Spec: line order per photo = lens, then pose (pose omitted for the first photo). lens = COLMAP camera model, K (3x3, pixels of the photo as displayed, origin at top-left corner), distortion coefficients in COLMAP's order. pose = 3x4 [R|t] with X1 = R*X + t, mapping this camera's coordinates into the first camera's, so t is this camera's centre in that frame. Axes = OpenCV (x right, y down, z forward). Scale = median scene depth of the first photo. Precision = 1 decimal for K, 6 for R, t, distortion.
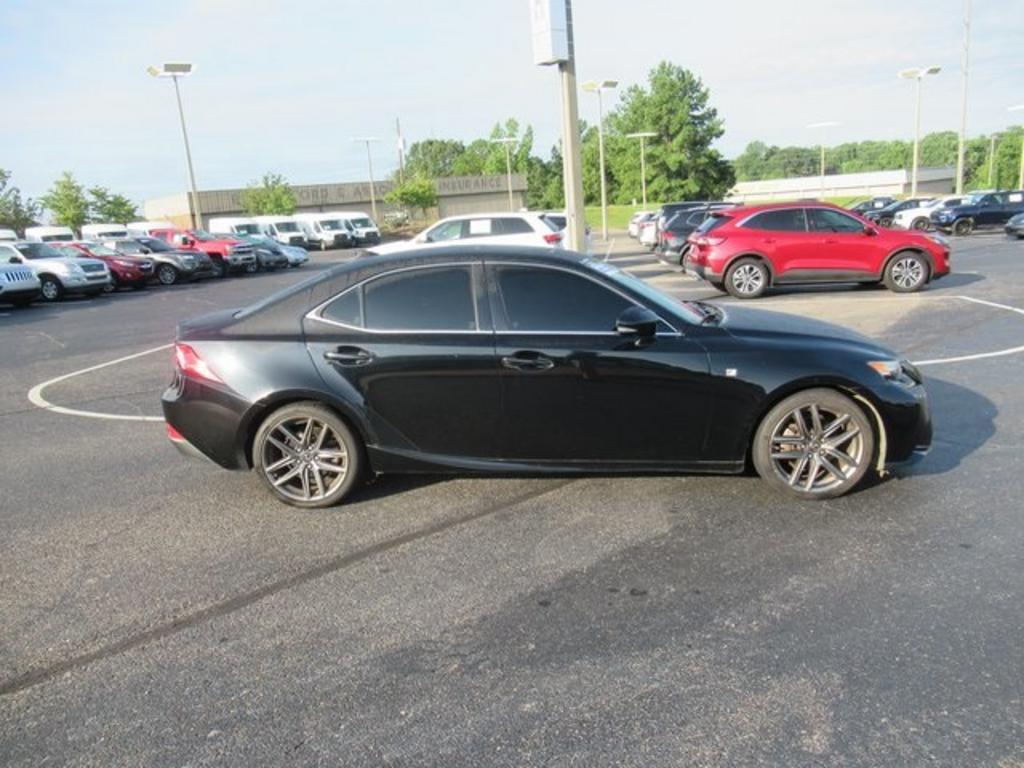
lens RADIAL K [[756.5, 0, 512.5], [0, 756.5, 386.9], [0, 0, 1]] dist [-0.019876, 0.012706]
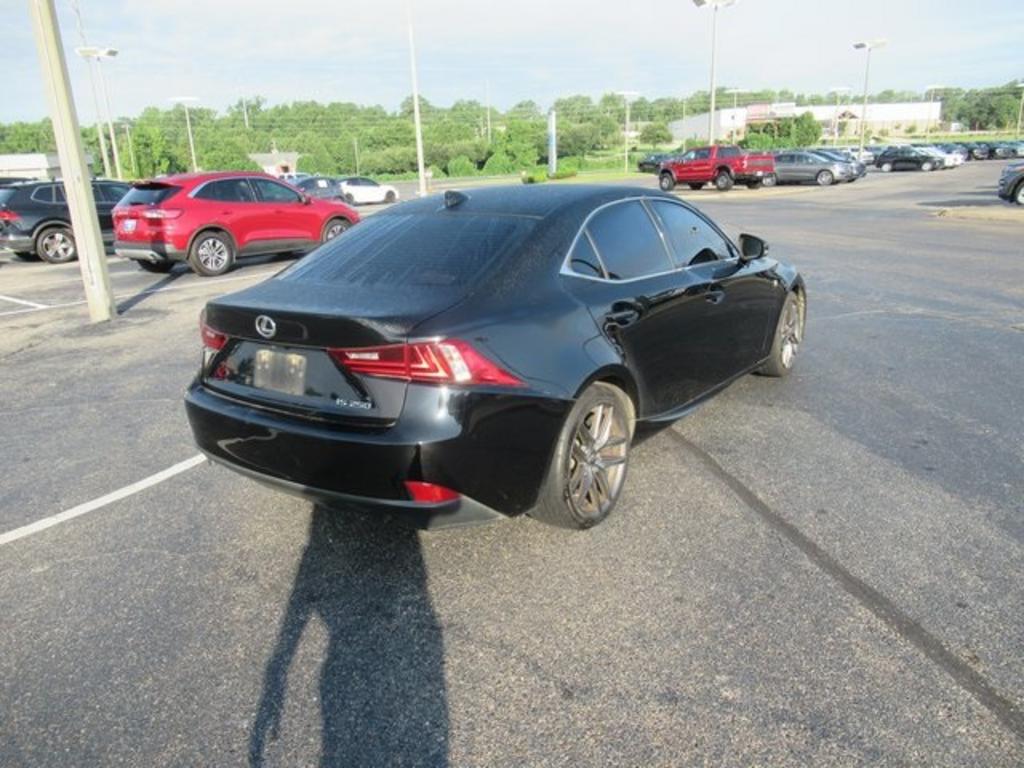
lens RADIAL K [[756.5, 0, 505.9], [0, 756.5, 384.7], [0, 0, 1]] dist [-0.019876, 0.012706]
pose [[0.528037, -0.206889, 0.823634, -0.296424], [0.195492, 0.973436, 0.119187, -0.027151], [-0.826414, 0.098079, 0.554456, 0.207122]]
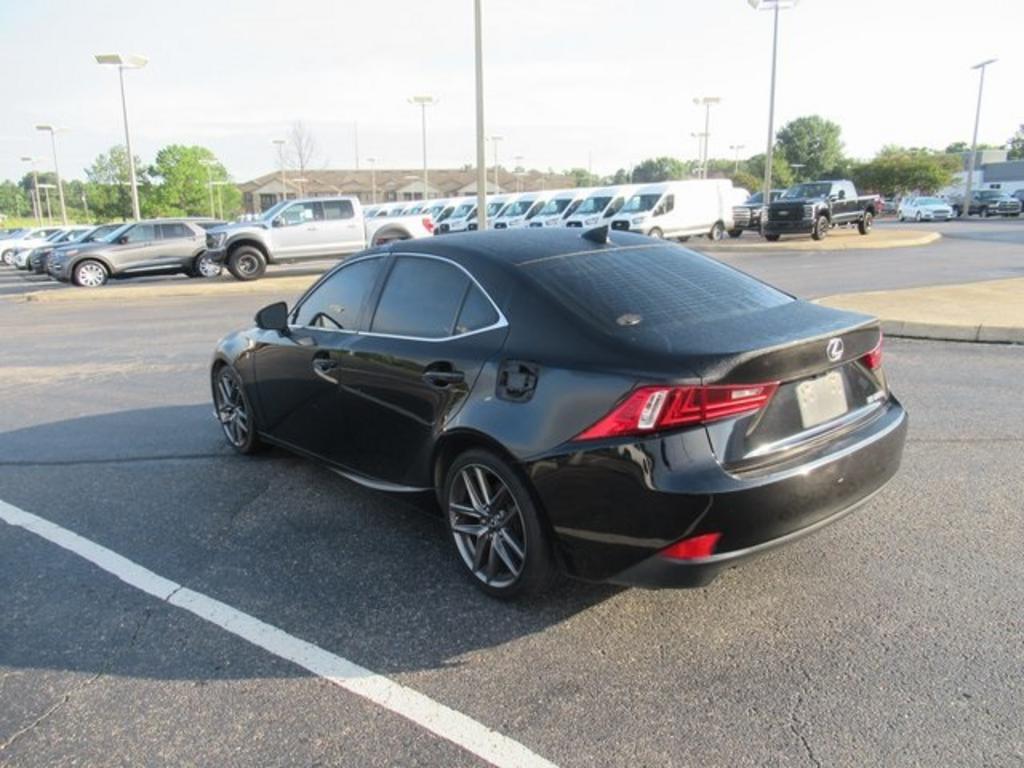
lens RADIAL K [[756.5, 0, 511.7], [0, 756.5, 384.9], [0, 0, 1]] dist [-0.019876, 0.012706]
pose [[-0.675635, -0.085269, 0.732289, -0.244685], [0.231208, 0.918671, 0.320292, -0.105740], [-0.700043, 0.385711, -0.600971, 0.559574]]
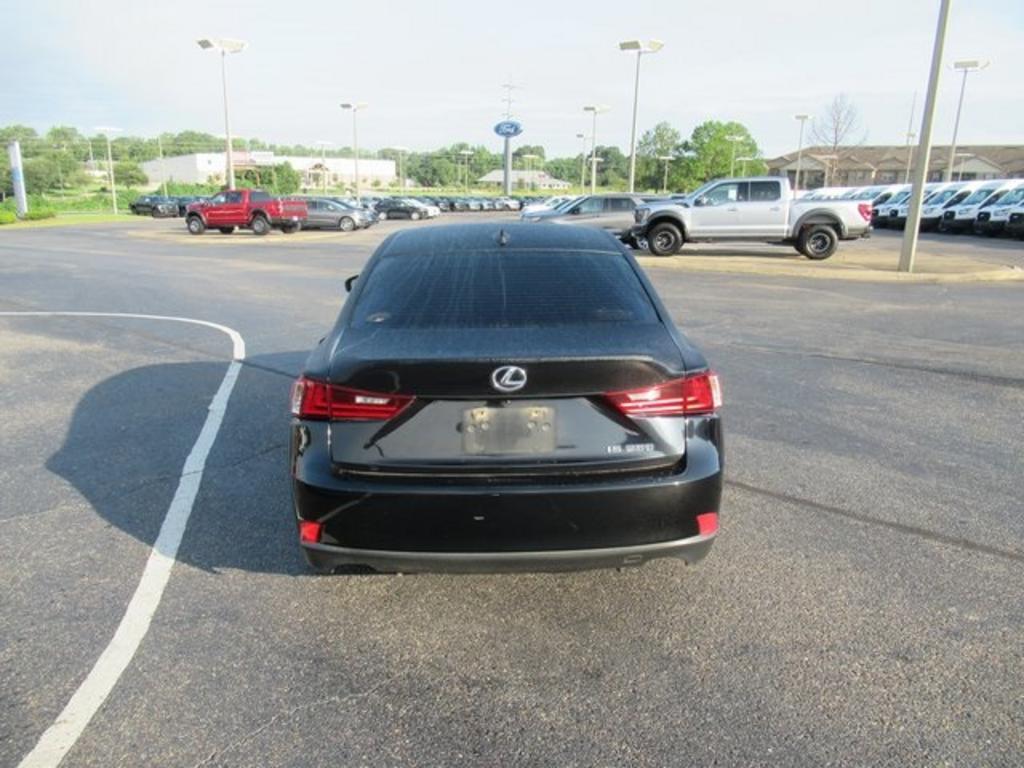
lens RADIAL K [[756.5, 0, 506.7], [0, 756.5, 385.5], [0, 0, 1]] dist [-0.019876, 0.012706]
pose [[-0.088741, -0.185916, 0.978550, -0.332134], [0.219684, 0.954580, 0.201284, -0.065875], [-0.971527, 0.232834, -0.043868, 0.386768]]
